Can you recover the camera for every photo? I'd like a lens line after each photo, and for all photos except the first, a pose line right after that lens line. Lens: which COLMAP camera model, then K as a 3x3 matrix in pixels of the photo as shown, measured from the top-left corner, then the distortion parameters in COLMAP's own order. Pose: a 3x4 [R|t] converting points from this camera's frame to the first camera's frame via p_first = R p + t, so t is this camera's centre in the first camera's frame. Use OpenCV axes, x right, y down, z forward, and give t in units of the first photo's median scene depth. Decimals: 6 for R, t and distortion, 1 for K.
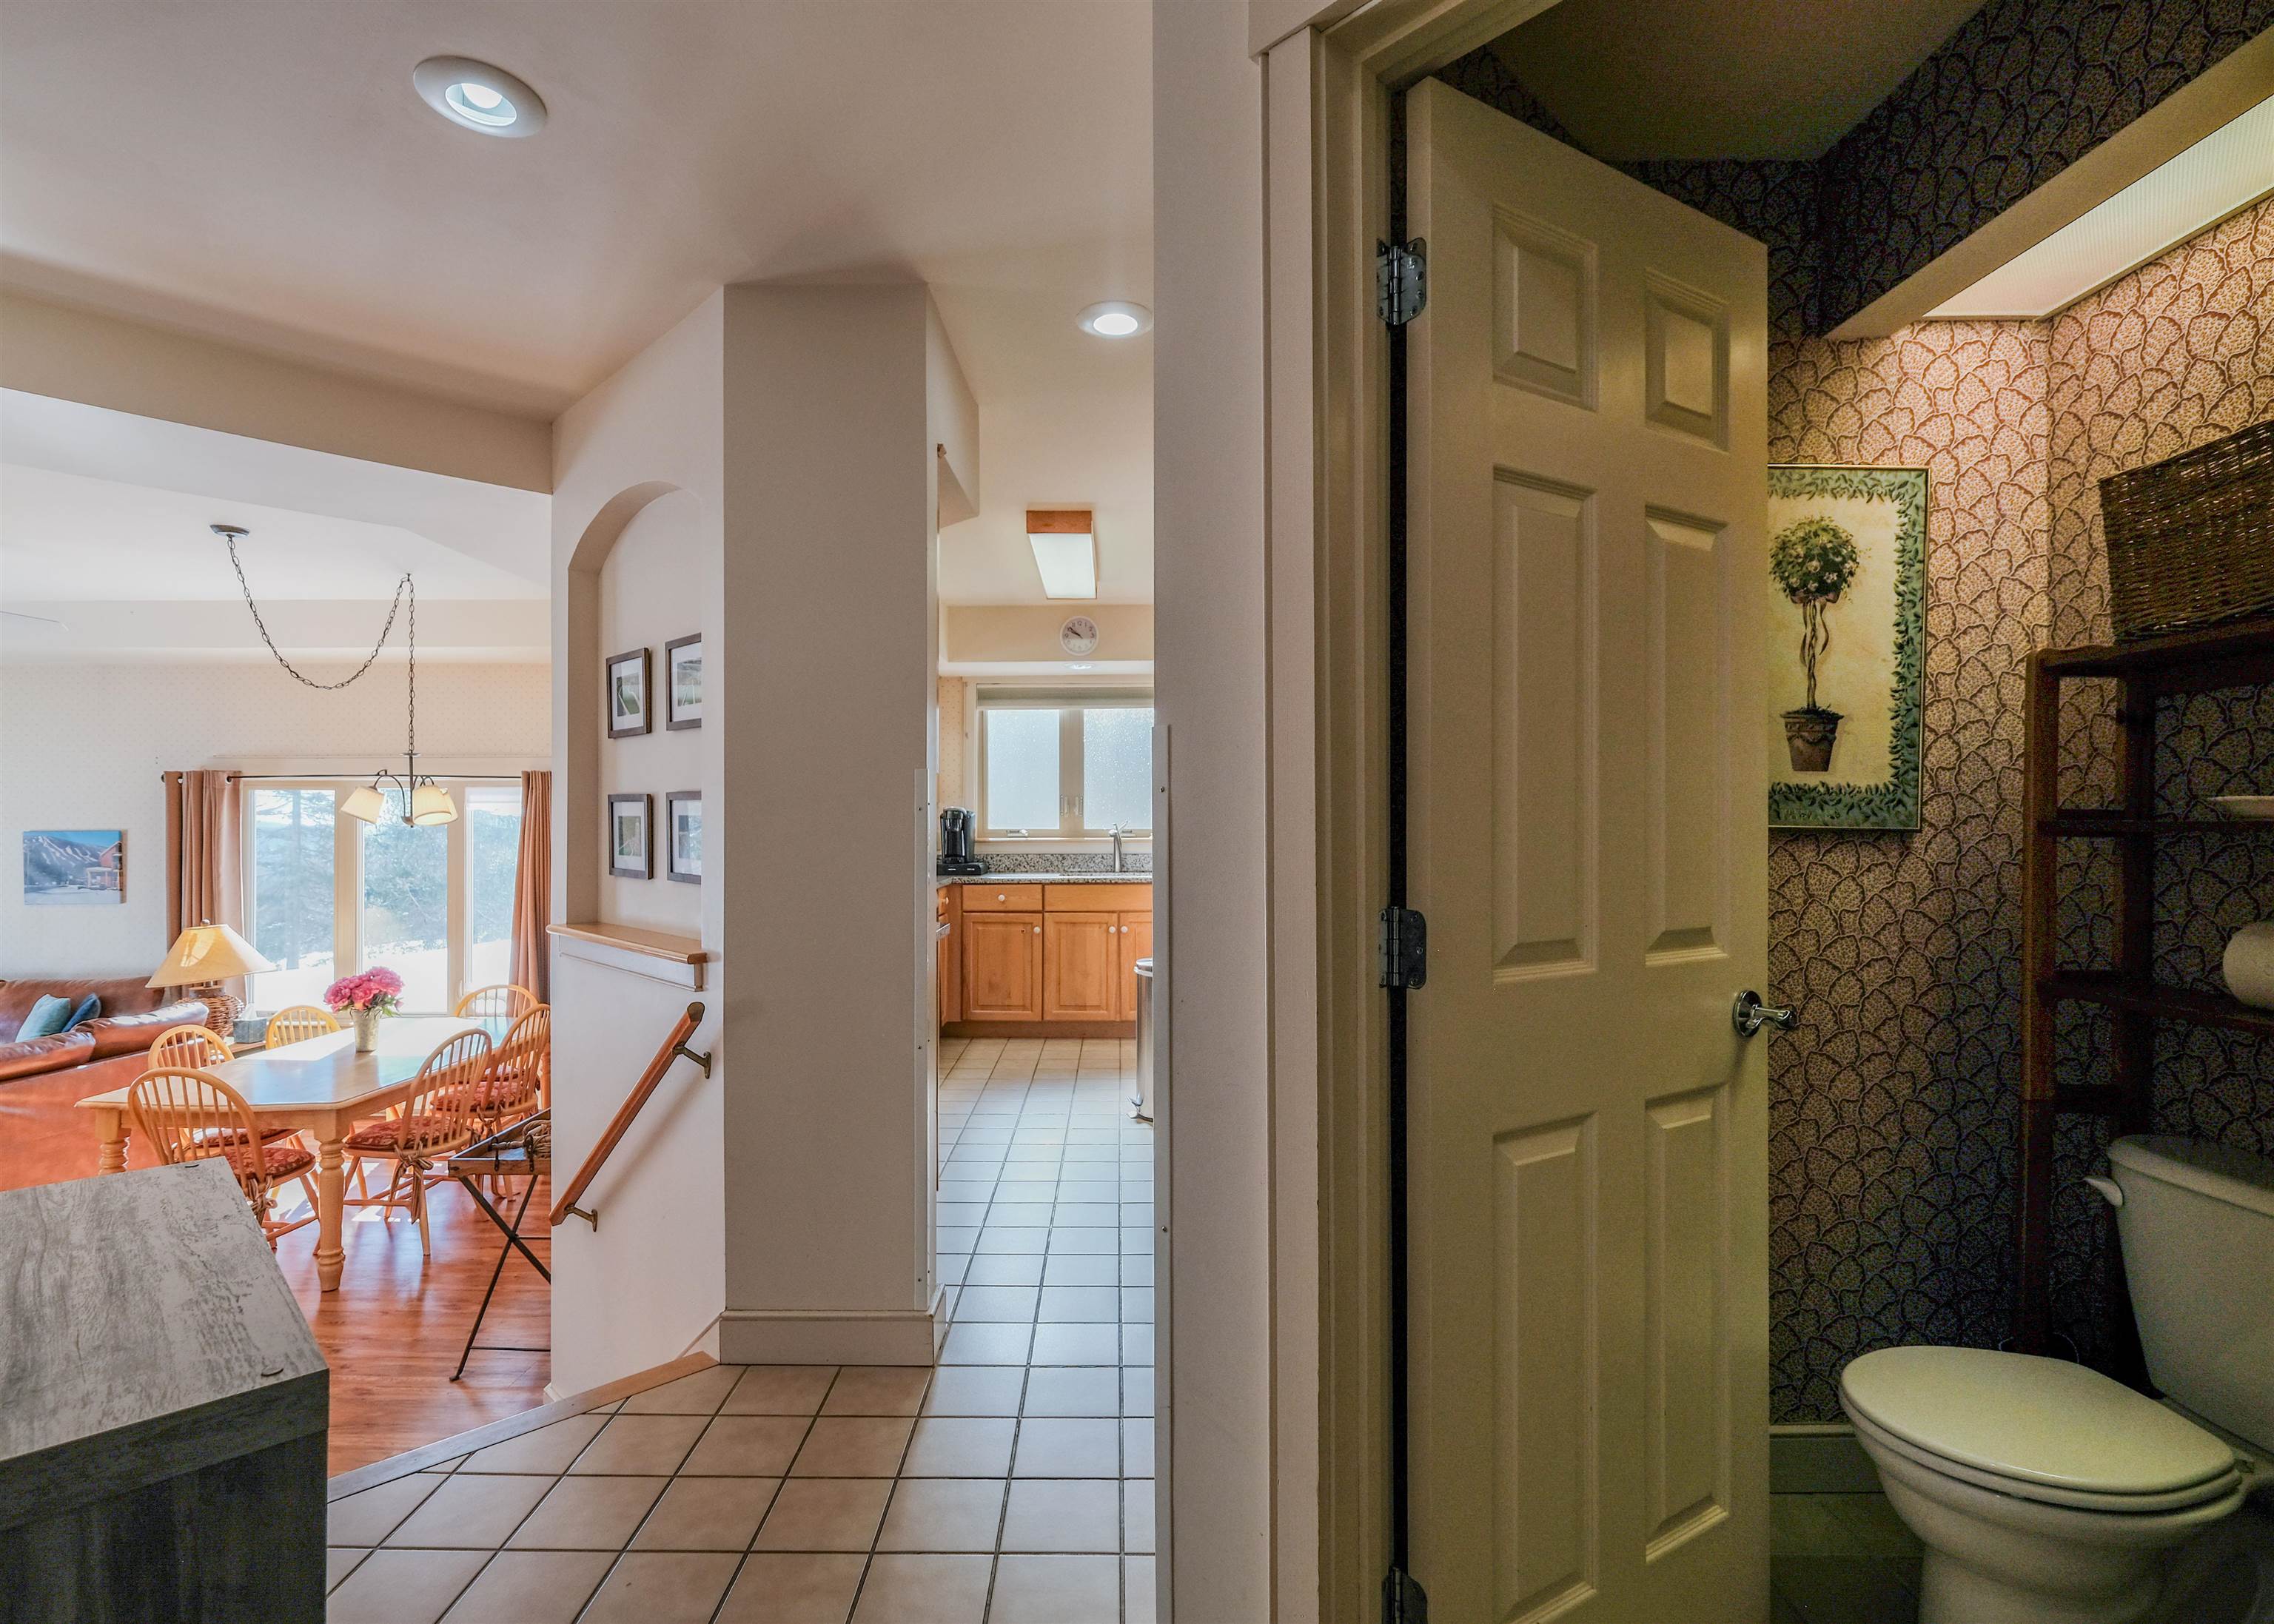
lens RADIAL K [[1130.9, 0, 1154.2], [0, 1130.9, 802.5], [0, 0, 1]] dist [0.000830, -0.001590]
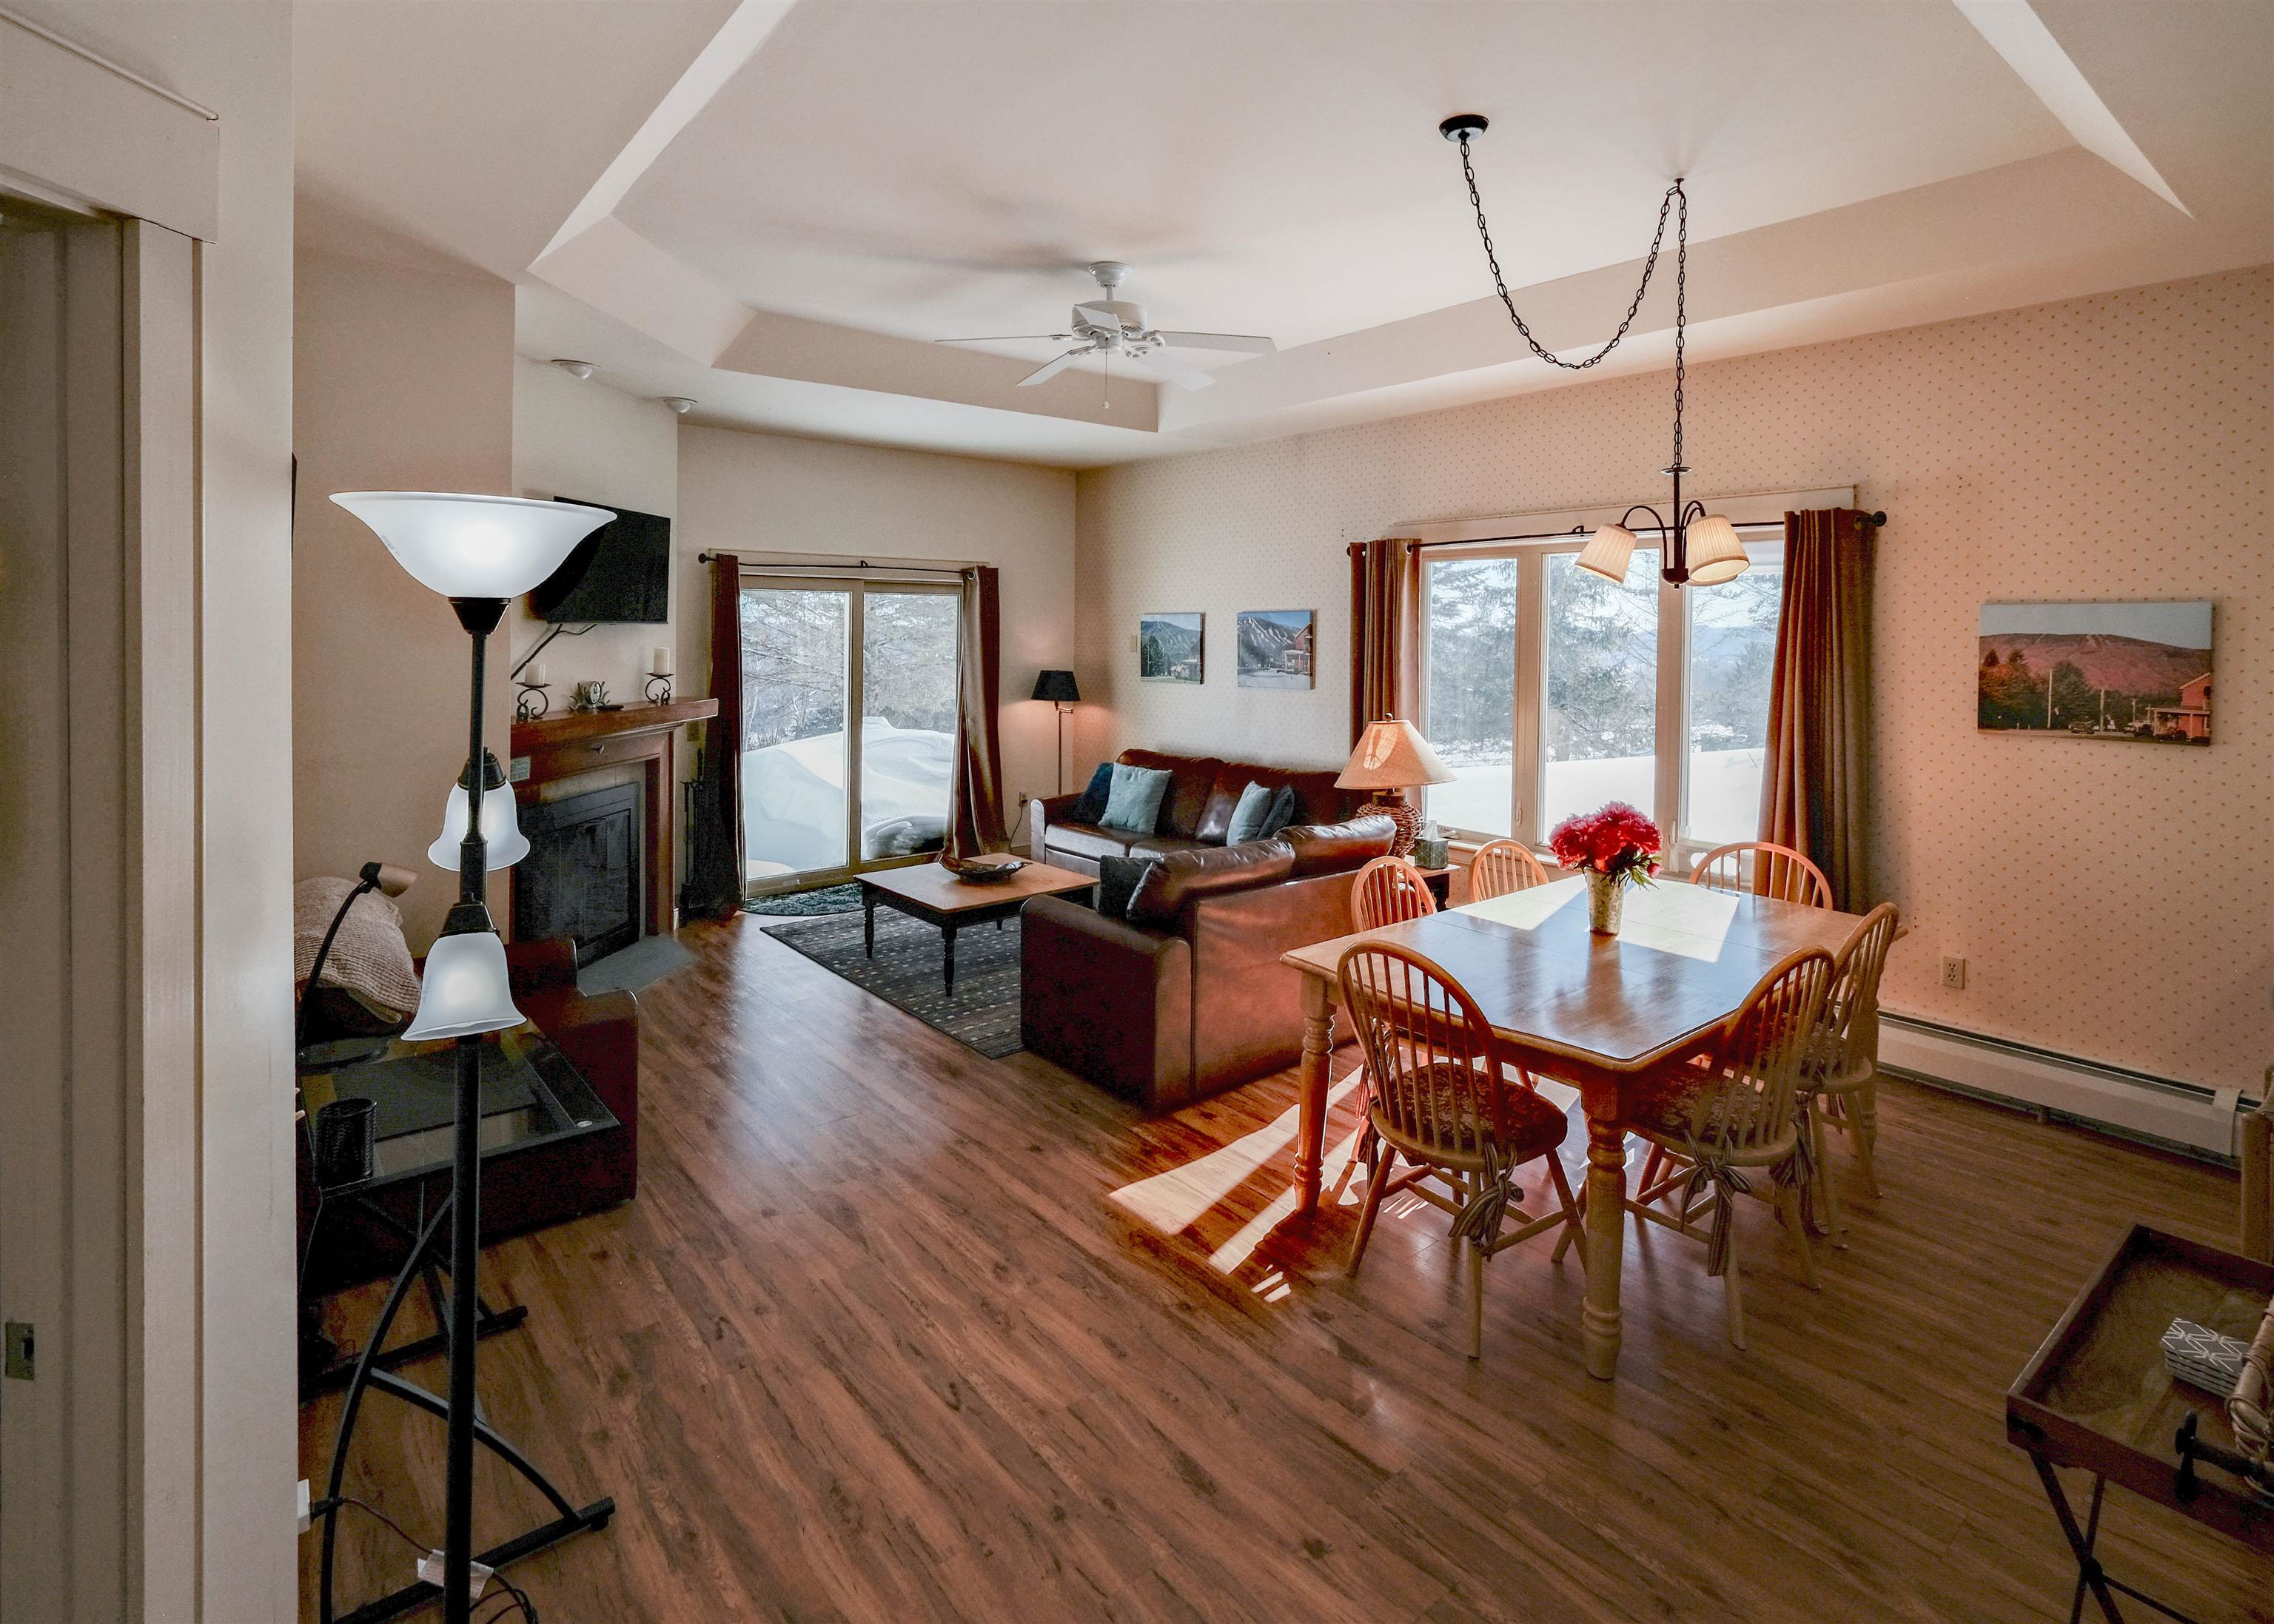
lens RADIAL K [[1130.9, 0, 1139.2], [0, 1130.9, 812.7], [0, 0, 1]] dist [0.000830, -0.001590]
pose [[0.642464, 0.127849, -0.755576, -0.320318], [0.006895, 0.984980, 0.172529, 0.030528], [0.766285, -0.116053, 0.631933, 0.323415]]
